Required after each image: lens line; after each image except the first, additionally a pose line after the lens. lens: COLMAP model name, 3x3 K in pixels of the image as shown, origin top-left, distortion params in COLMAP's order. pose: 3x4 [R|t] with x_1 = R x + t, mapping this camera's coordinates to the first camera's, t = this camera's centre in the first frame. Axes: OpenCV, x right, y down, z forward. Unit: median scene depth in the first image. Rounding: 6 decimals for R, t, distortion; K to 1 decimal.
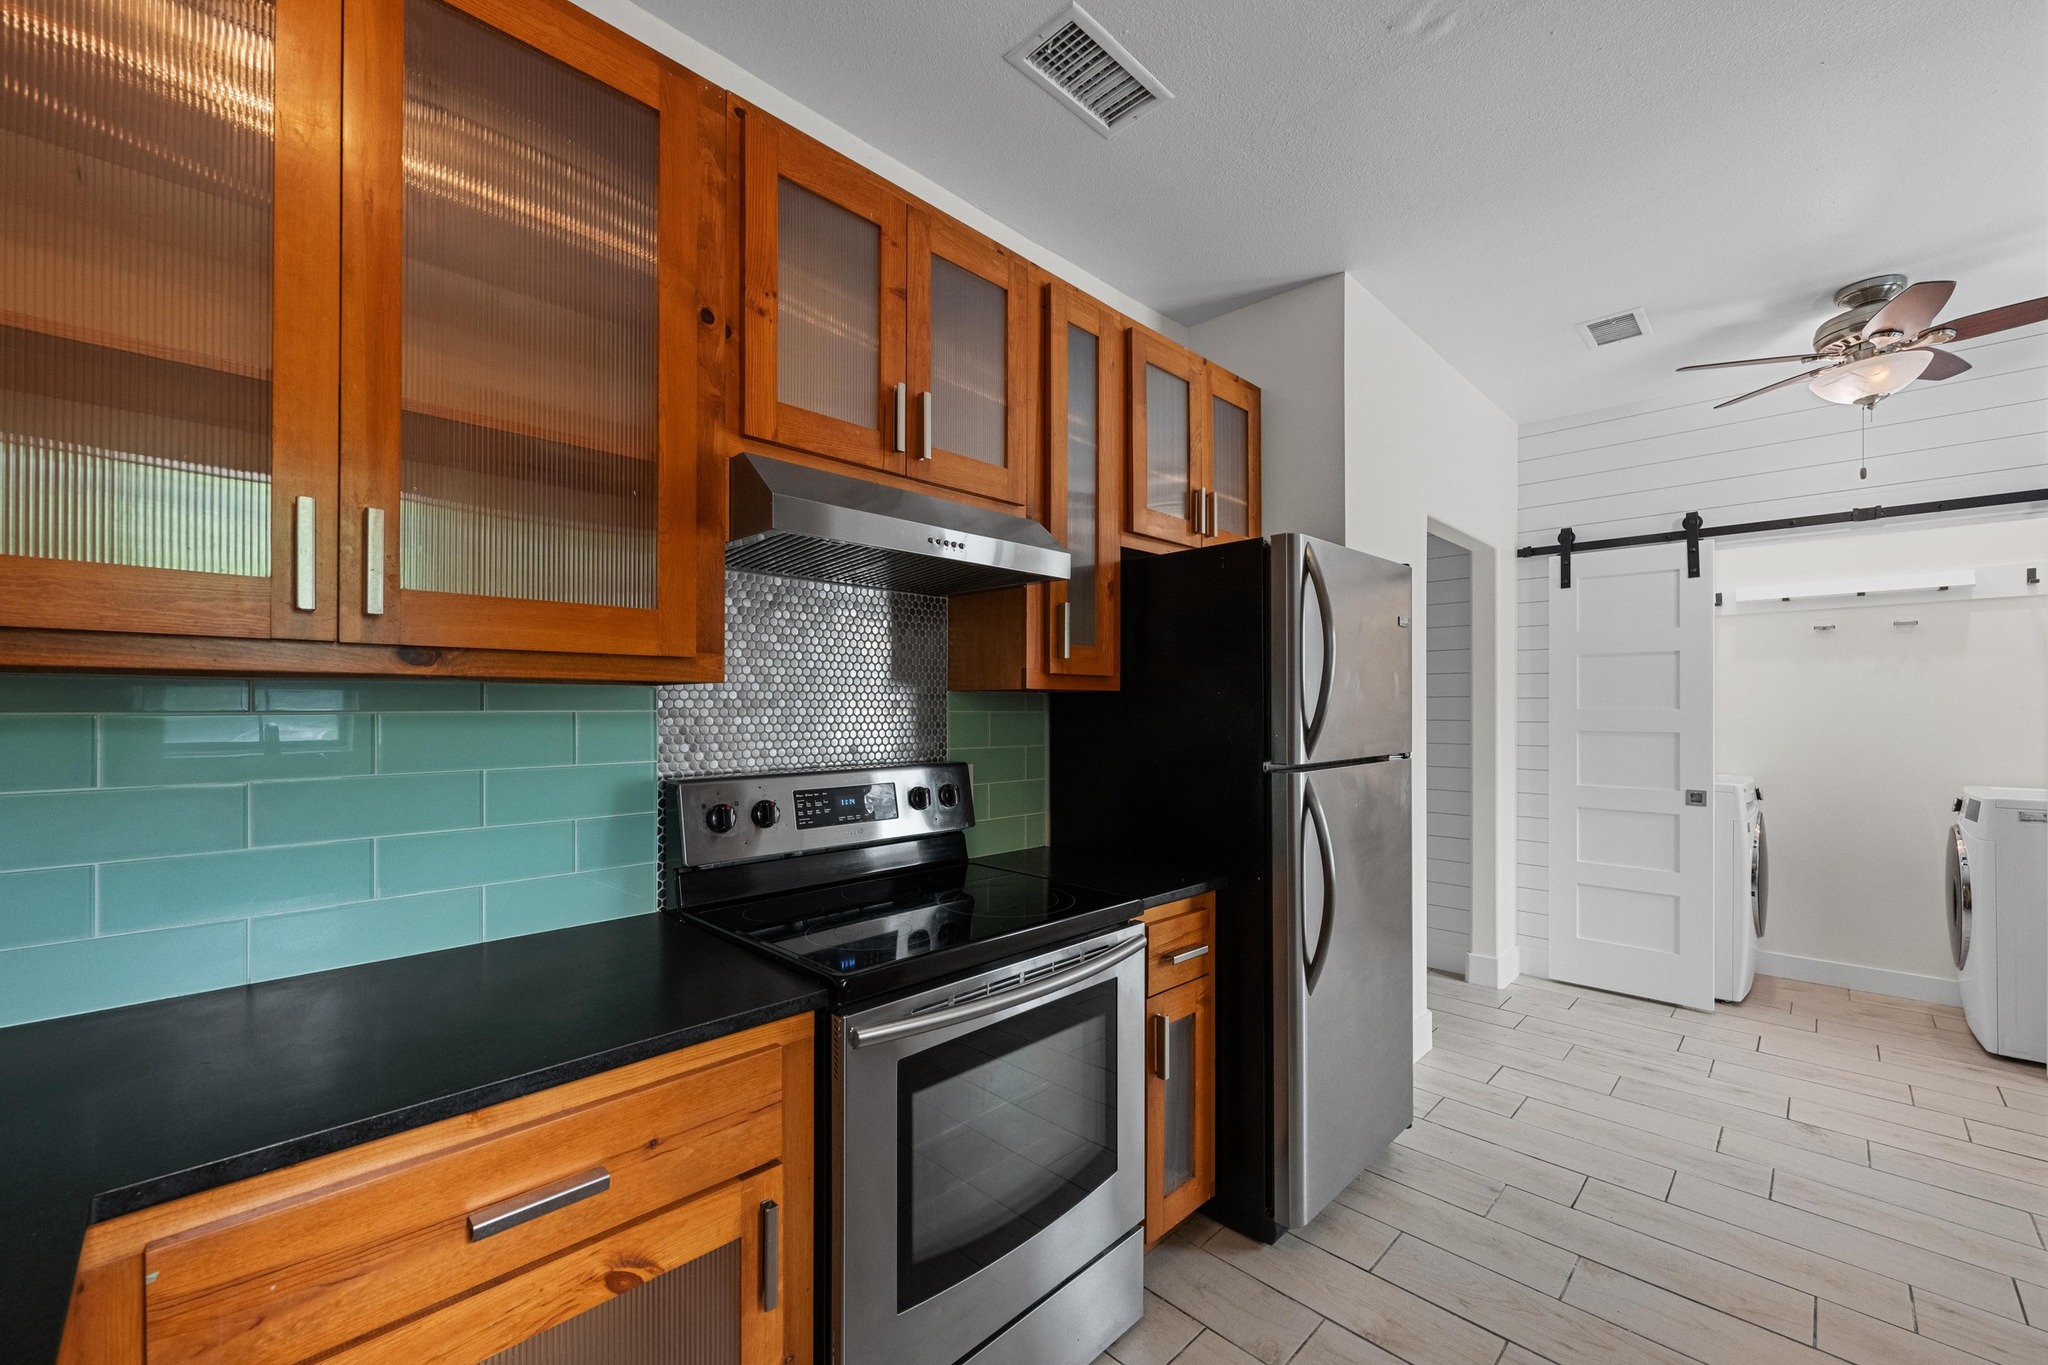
lens RADIAL K [[816.6, 0, 1027.2], [0, 816.6, 709.6], [0, 0, 1]] dist [0.012966, -0.000087]
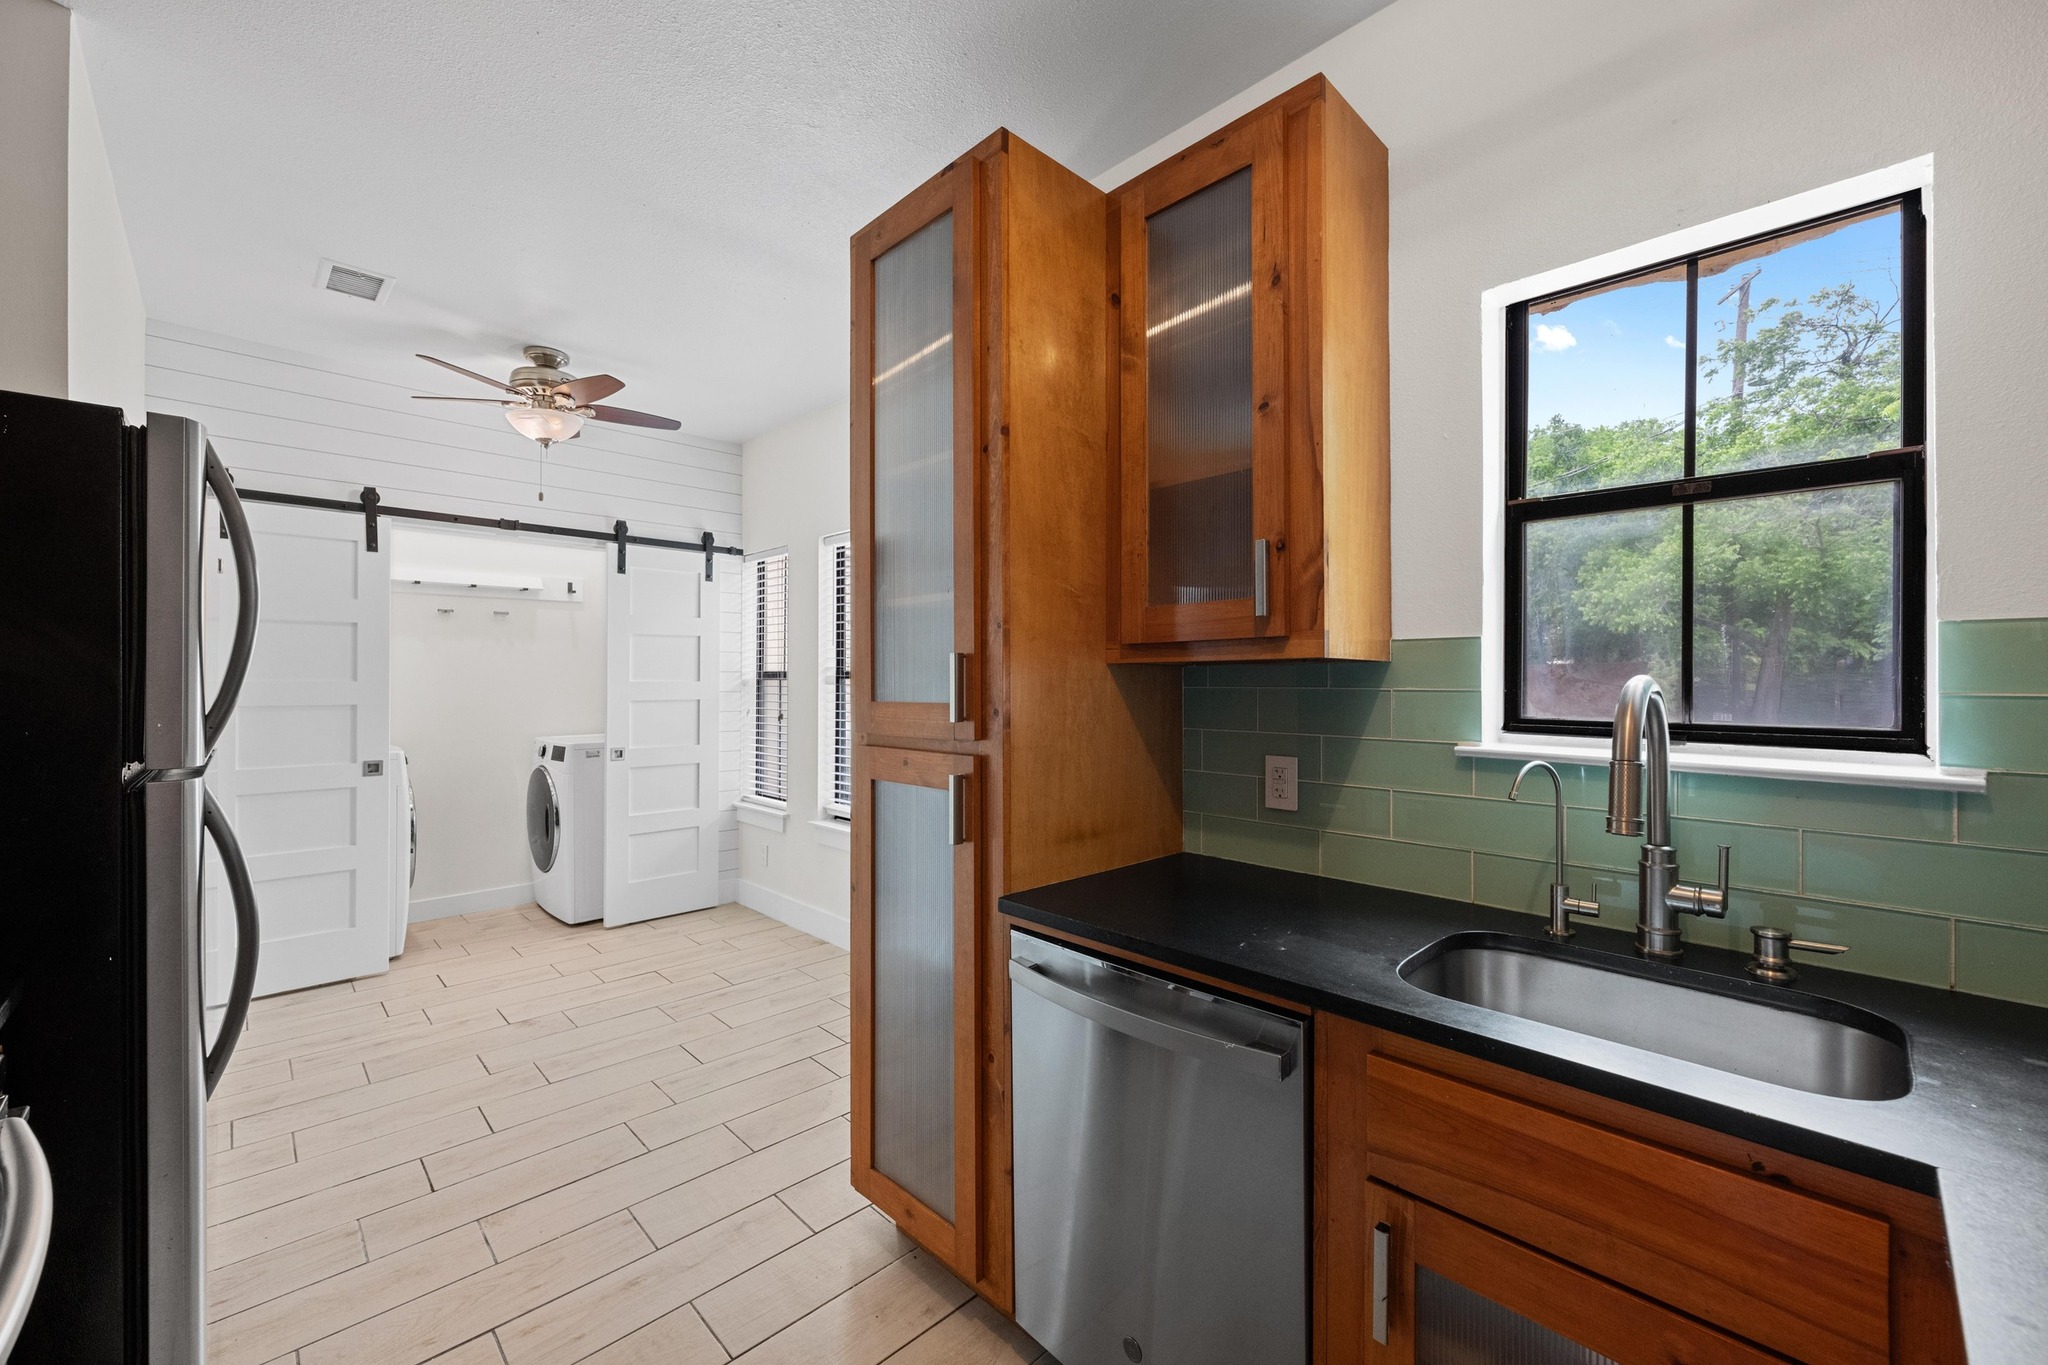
lens RADIAL K [[814.1, 0, 1025.5], [0, 814.1, 682.4], [0, 0, 1]] dist [-0.004025, 0.000008]
pose [[0.024620, -0.004907, 0.999685, -0.204166], [0.003075, 0.999984, 0.004833, -0.001636], [-0.999692, 0.002955, 0.024635, 0.198764]]
